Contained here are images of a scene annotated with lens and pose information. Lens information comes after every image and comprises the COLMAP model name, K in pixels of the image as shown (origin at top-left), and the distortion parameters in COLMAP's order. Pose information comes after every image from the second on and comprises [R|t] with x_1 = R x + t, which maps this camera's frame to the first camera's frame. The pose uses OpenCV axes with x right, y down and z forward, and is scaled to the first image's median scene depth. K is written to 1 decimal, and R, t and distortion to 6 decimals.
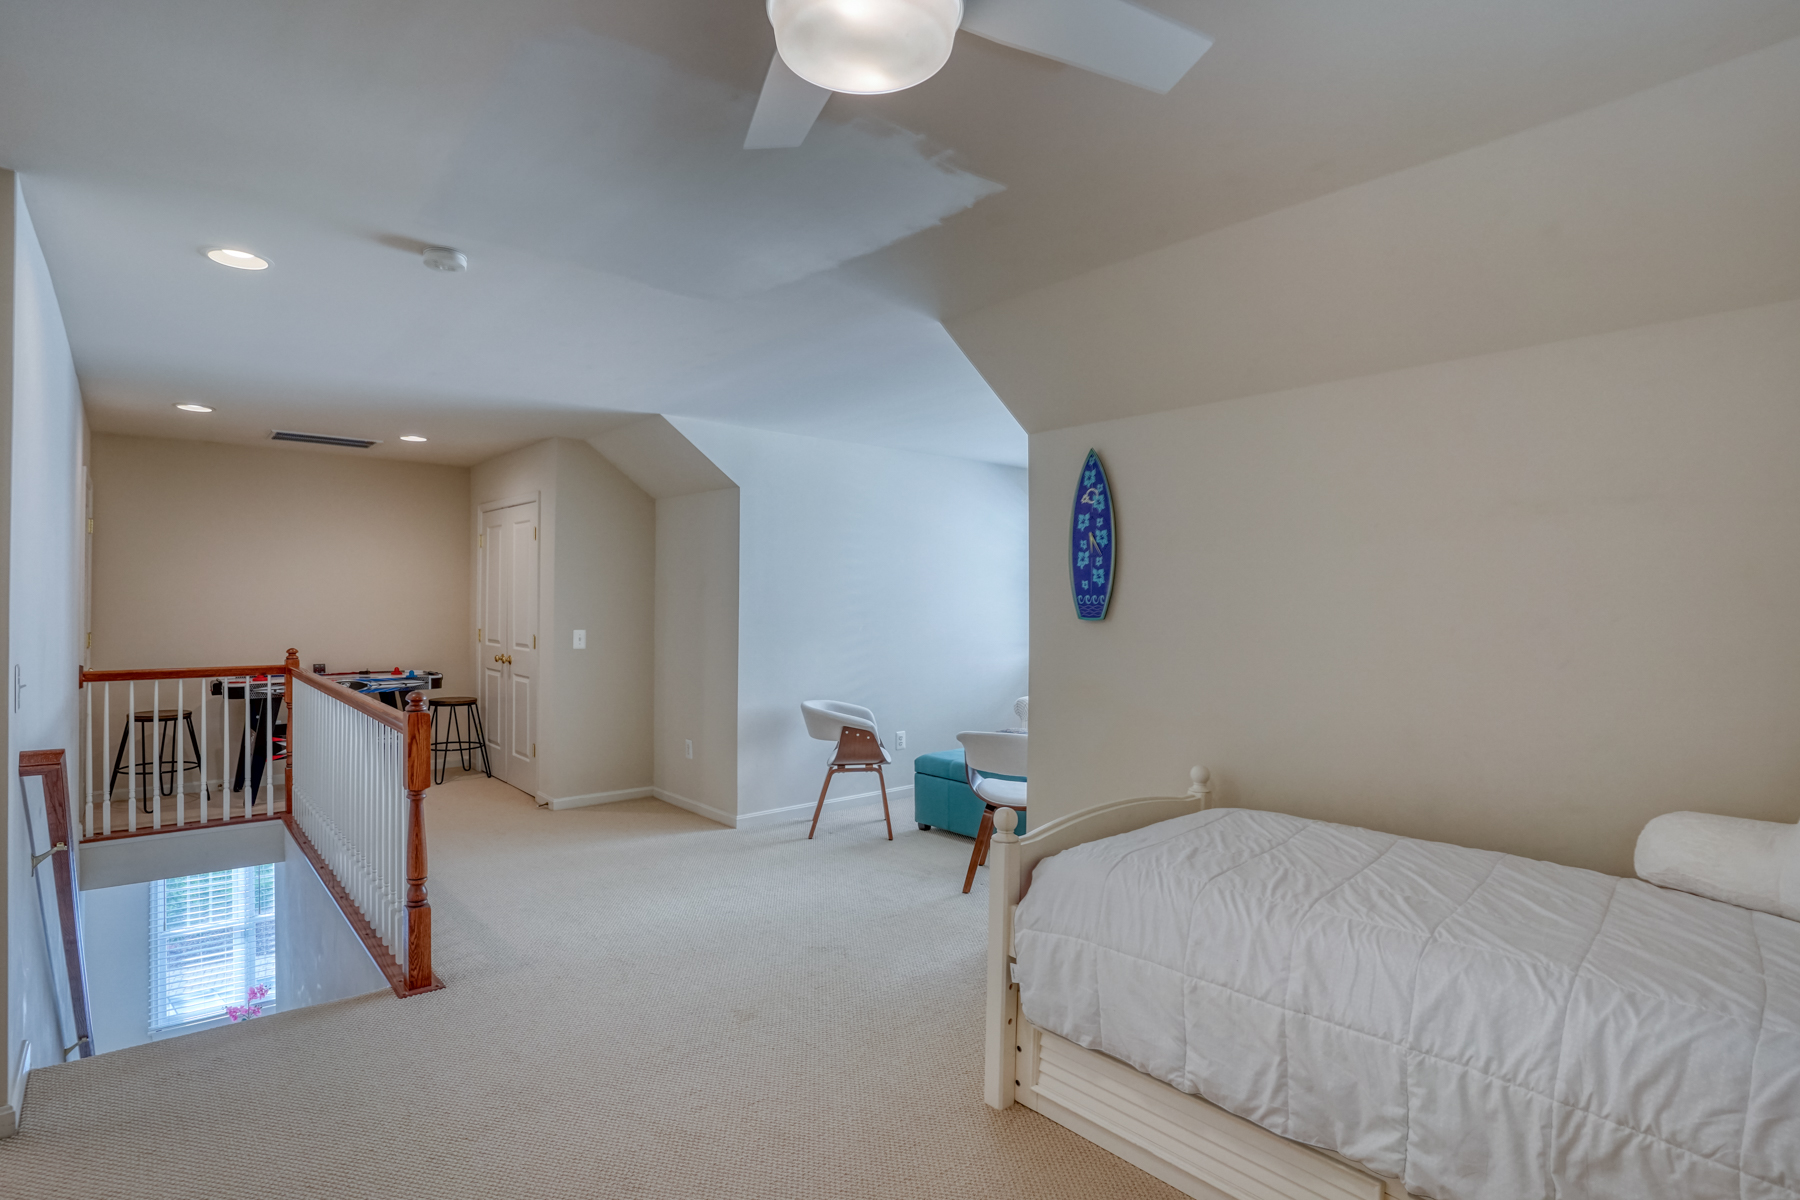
lens RADIAL K [[943.1, 0, 879.9], [0, 943.1, 598.9], [0, 0, 1]] dist [-0.072250, 0.025851]
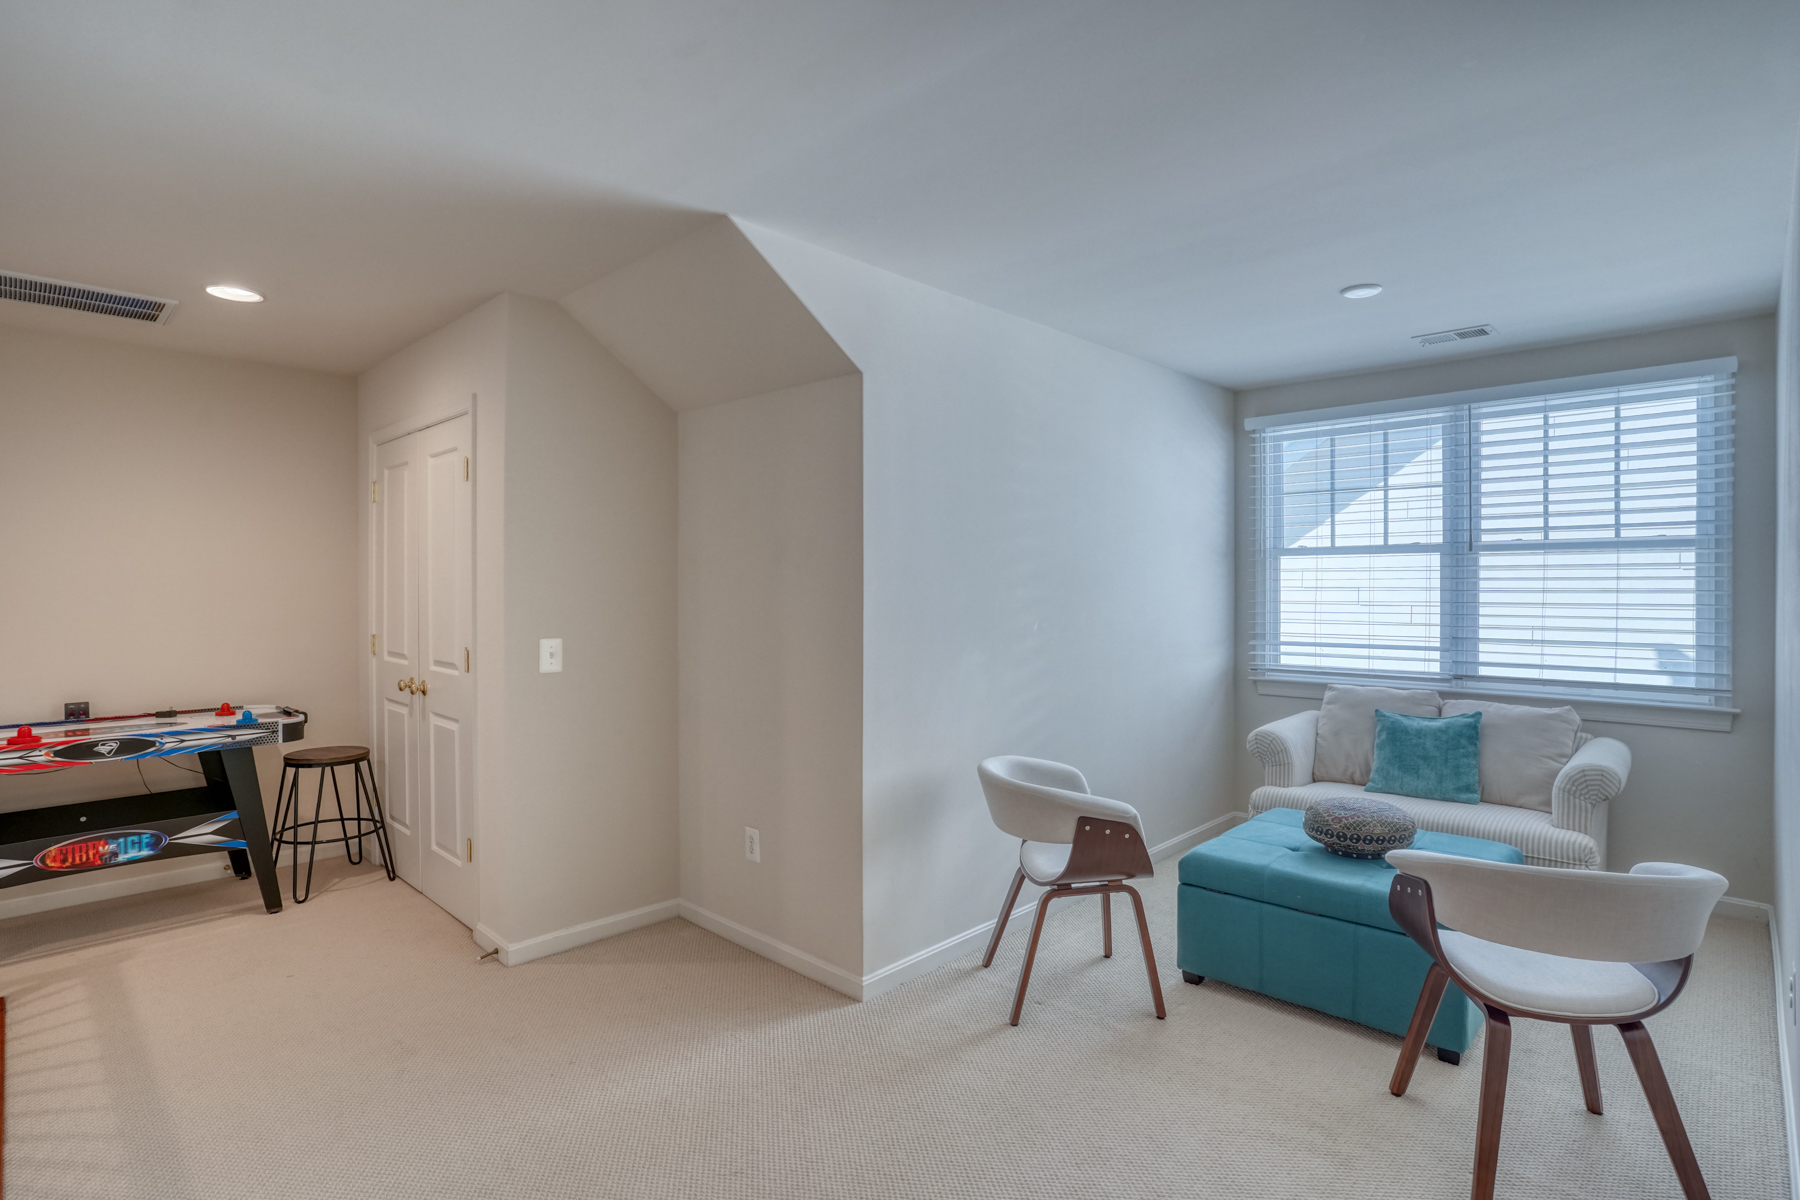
lens RADIAL K [[894.5, 0, 884.4], [0, 894.5, 580.2], [0, 0, 1]] dist [-0.076083, 0.037443]
pose [[0.994994, -0.010942, 0.099330, -0.169025], [0.011055, 0.999939, -0.000580, 0.000486], [-0.099317, 0.001675, 0.995054, 0.438050]]
